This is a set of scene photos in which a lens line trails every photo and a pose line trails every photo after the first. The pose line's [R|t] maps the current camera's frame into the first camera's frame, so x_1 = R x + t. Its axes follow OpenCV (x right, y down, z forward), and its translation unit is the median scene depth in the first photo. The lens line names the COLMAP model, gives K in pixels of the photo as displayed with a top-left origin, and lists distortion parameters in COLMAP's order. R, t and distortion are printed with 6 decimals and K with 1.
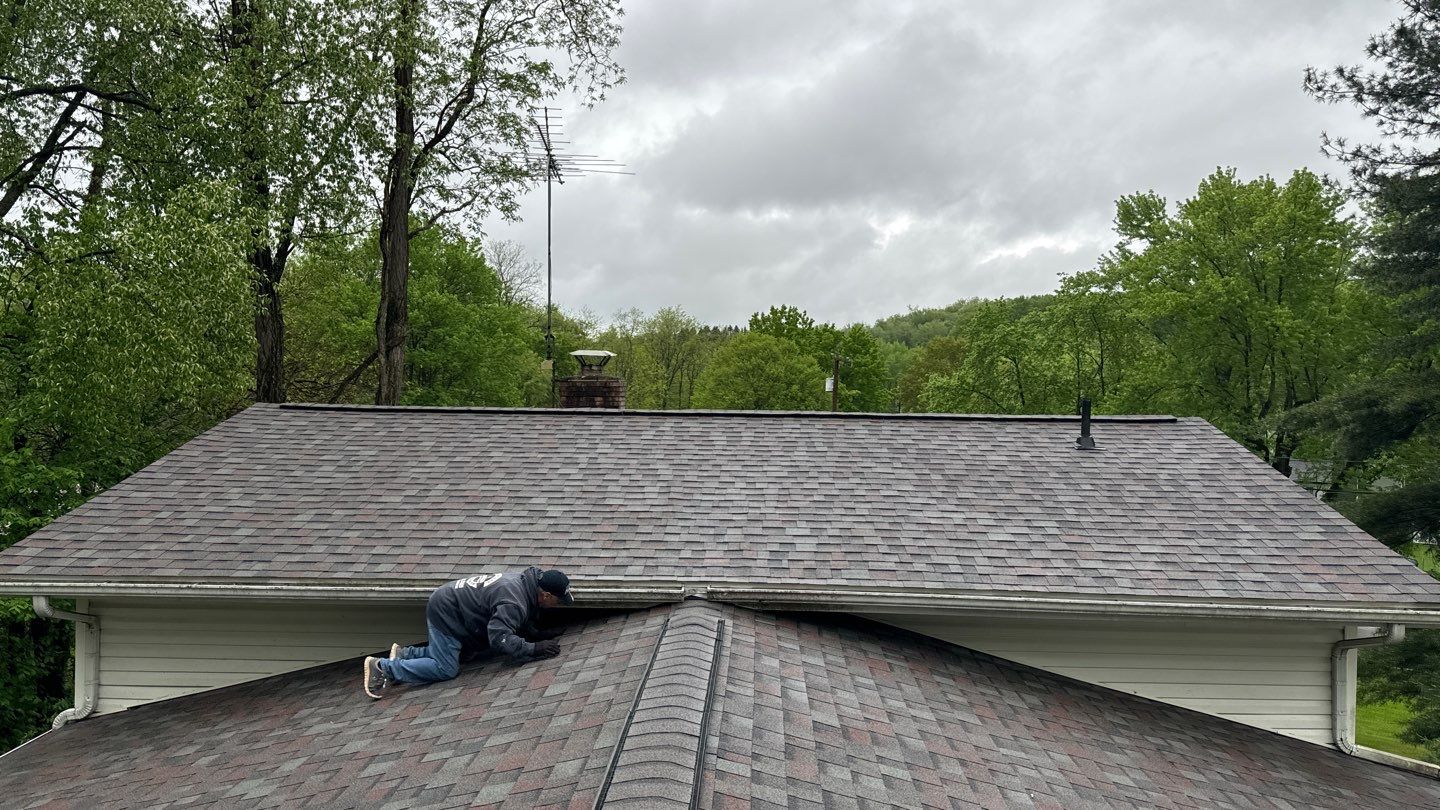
lens RADIAL K [[1010.5, 0, 695.5], [0, 1010.5, 405.9], [0, 0, 1]] dist [0.055722, -0.085519]
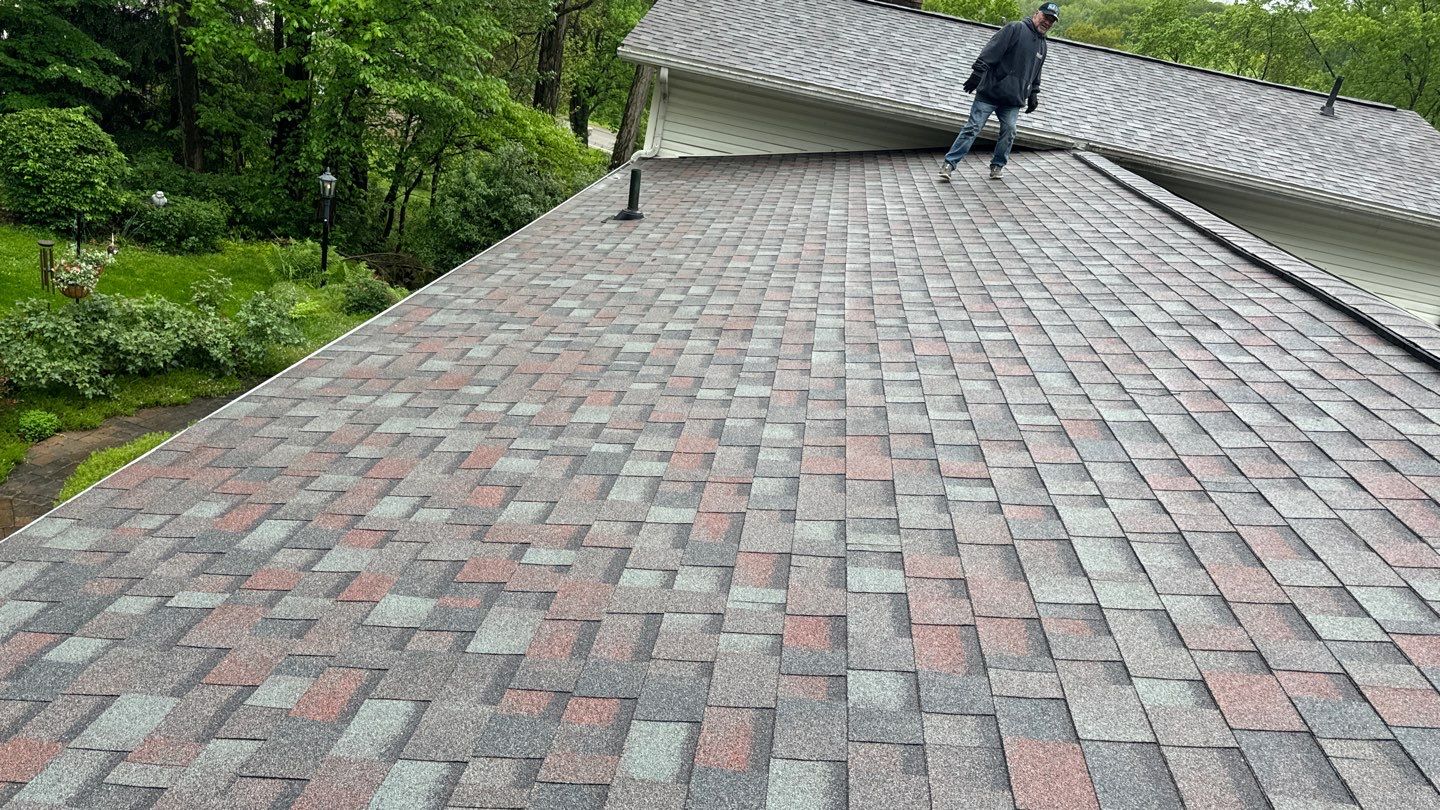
lens RADIAL K [[951.5, 0, 722.1], [0, 951.5, 428.6], [0, 0, 1]] dist [-0.000078, -0.000061]
pose [[0.979455, 0.200355, -0.022935, -0.348807], [-0.176936, 0.908346, 0.378948, 0.101434], [0.096757, -0.367104, 0.925134, -0.475055]]
